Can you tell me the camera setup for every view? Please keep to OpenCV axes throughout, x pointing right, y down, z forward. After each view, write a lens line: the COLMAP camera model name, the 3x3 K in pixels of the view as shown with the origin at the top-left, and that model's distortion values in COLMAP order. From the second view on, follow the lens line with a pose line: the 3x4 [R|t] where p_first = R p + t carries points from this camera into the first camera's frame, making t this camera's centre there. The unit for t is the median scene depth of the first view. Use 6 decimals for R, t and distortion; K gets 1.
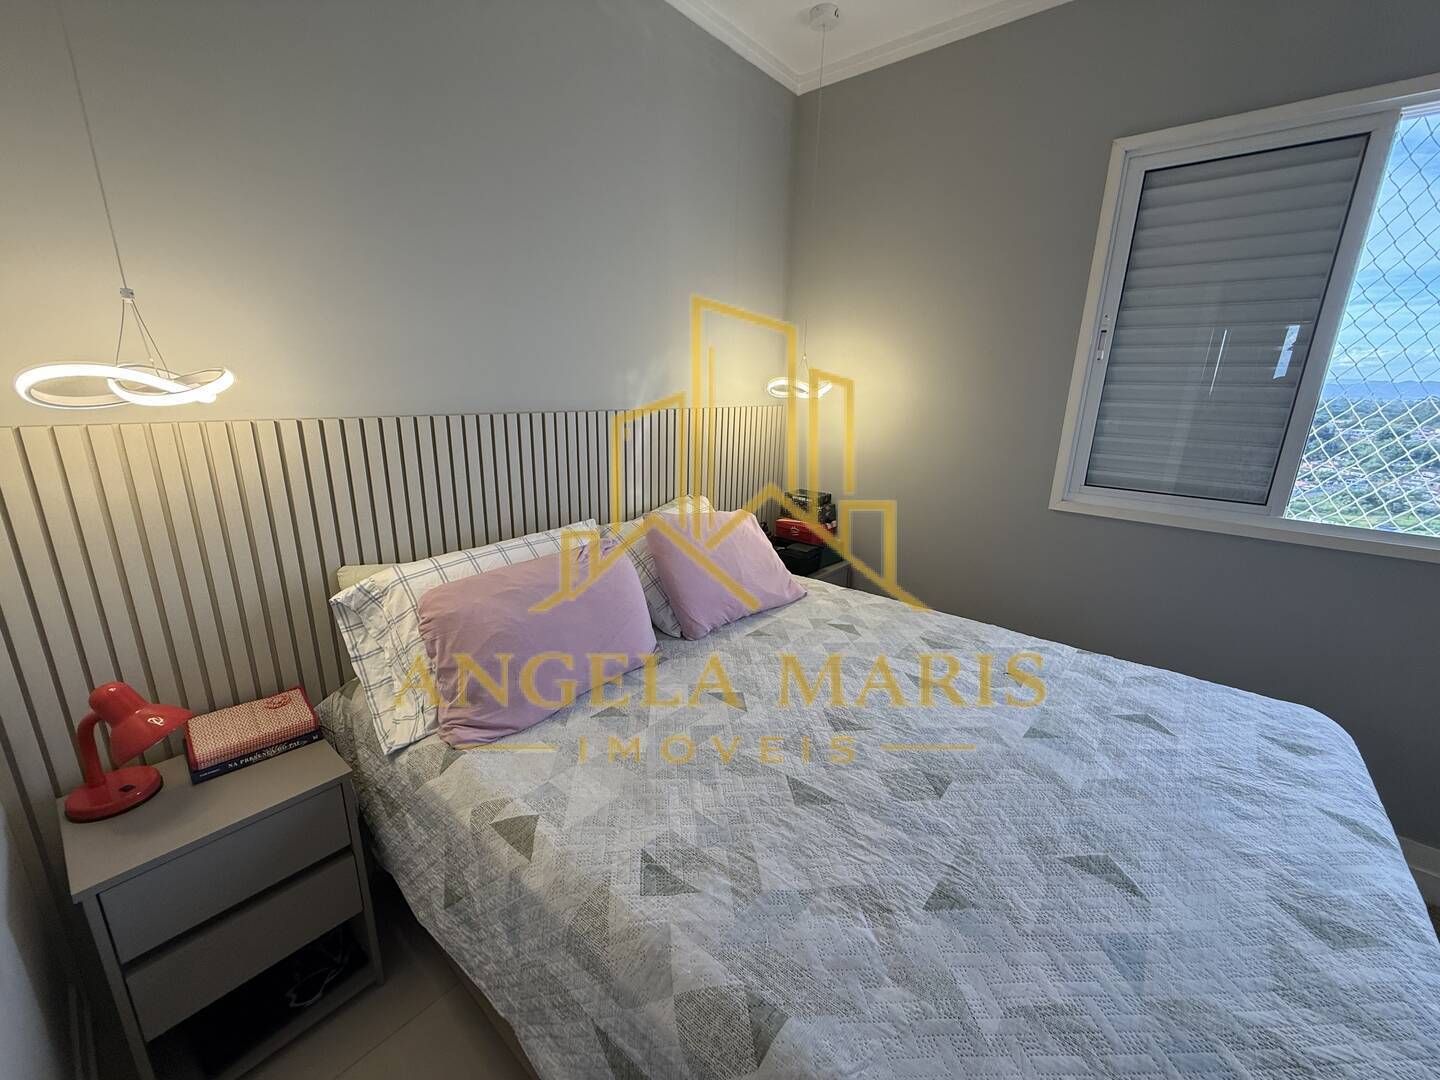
lens RADIAL K [[573.9, 0, 716.3], [0, 573.9, 538.9], [0, 0, 1]] dist [-0.000516, 0.000431]
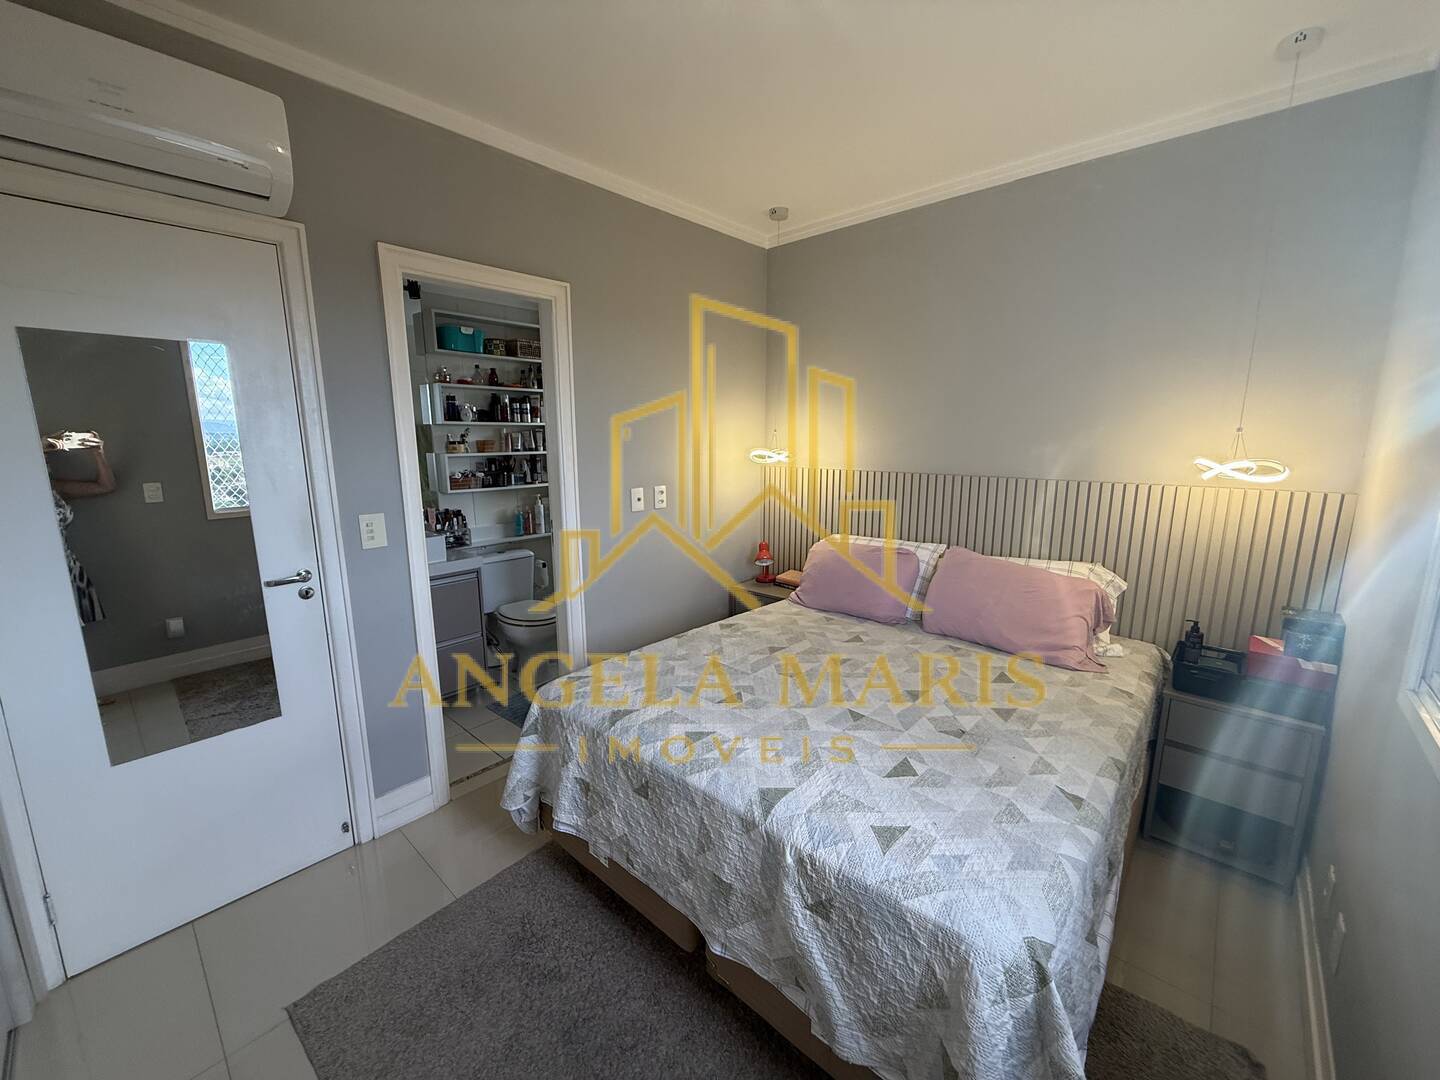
lens RADIAL K [[573.9, 0, 716.3], [0, 573.9, 538.9], [0, 0, 1]] dist [-0.000516, 0.000431]
pose [[-0.031085, 0.160685, -0.986516, 1.816836], [-0.263158, 0.950854, 0.163169, -0.191609], [0.964252, 0.264682, 0.012728, 0.540444]]
